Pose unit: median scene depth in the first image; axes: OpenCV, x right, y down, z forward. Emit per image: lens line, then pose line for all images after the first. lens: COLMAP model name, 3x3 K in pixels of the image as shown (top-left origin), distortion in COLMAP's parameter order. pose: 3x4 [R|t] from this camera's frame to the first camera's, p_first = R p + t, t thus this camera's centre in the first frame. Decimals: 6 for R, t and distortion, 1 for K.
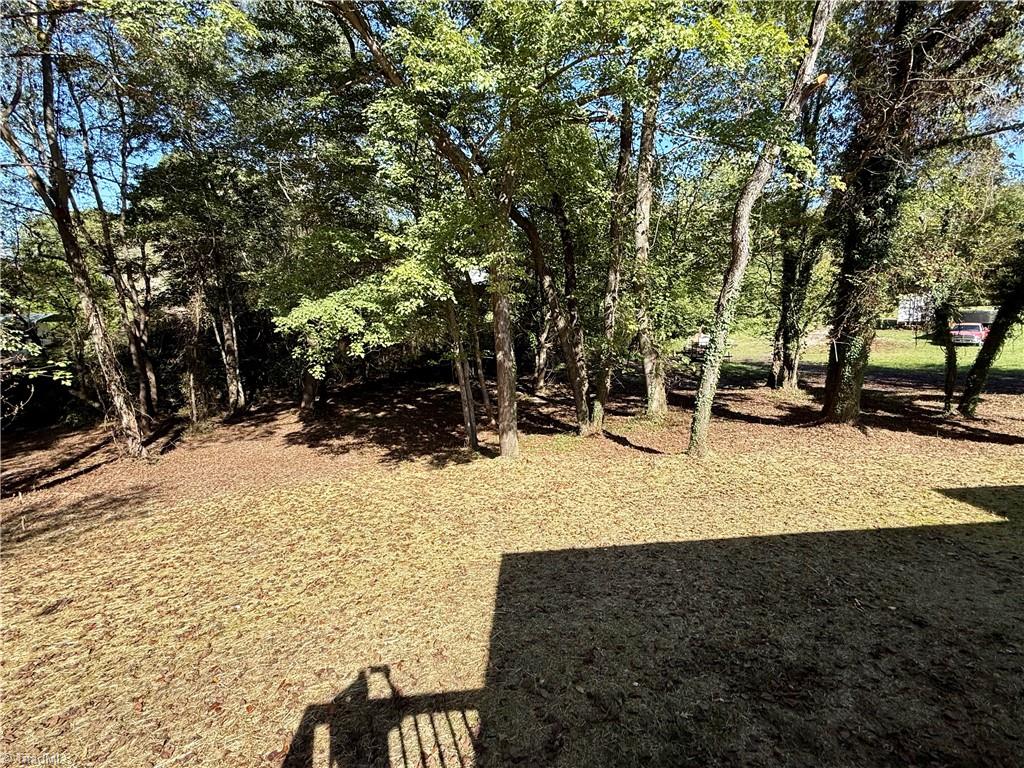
lens RADIAL K [[457.3, 0, 511.9], [0, 457.3, 384.7], [0, 0, 1]] dist [0.001846, -0.000037]
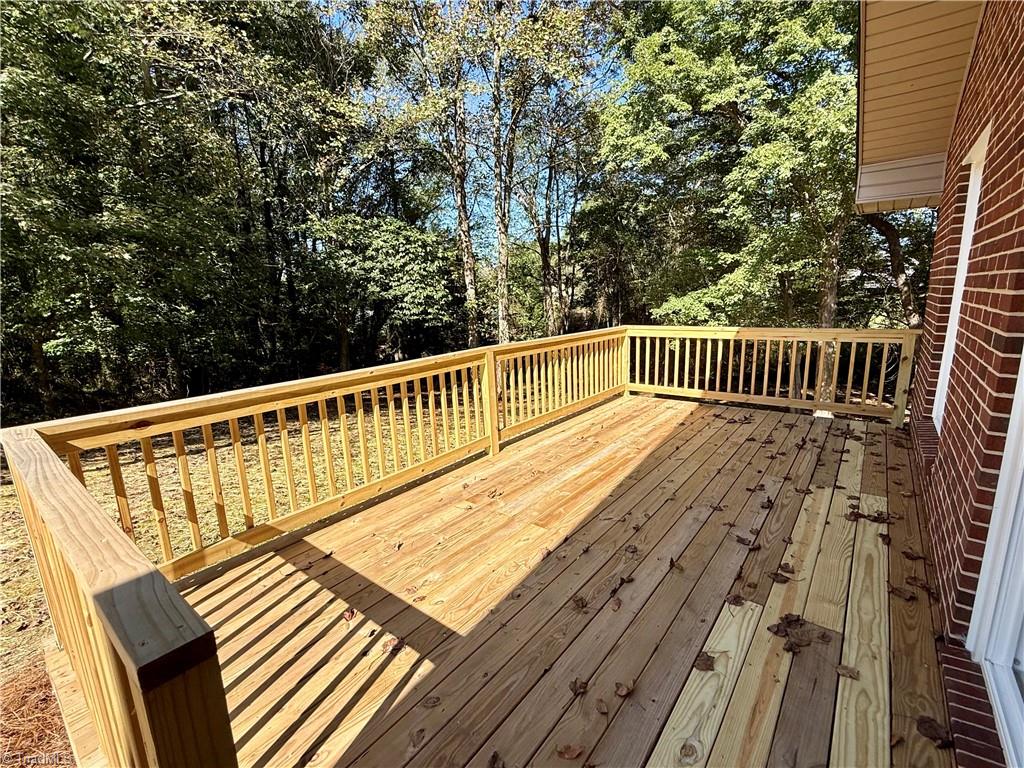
lens RADIAL K [[457.3, 0, 514.8], [0, 457.3, 394.8], [0, 0, 1]] dist [0.001846, -0.000037]
pose [[0.730973, 0.129906, -0.669928, 0.121022], [-0.123822, 0.990666, 0.056995, 0.060522], [0.671079, 0.041290, 0.740235, -0.249038]]
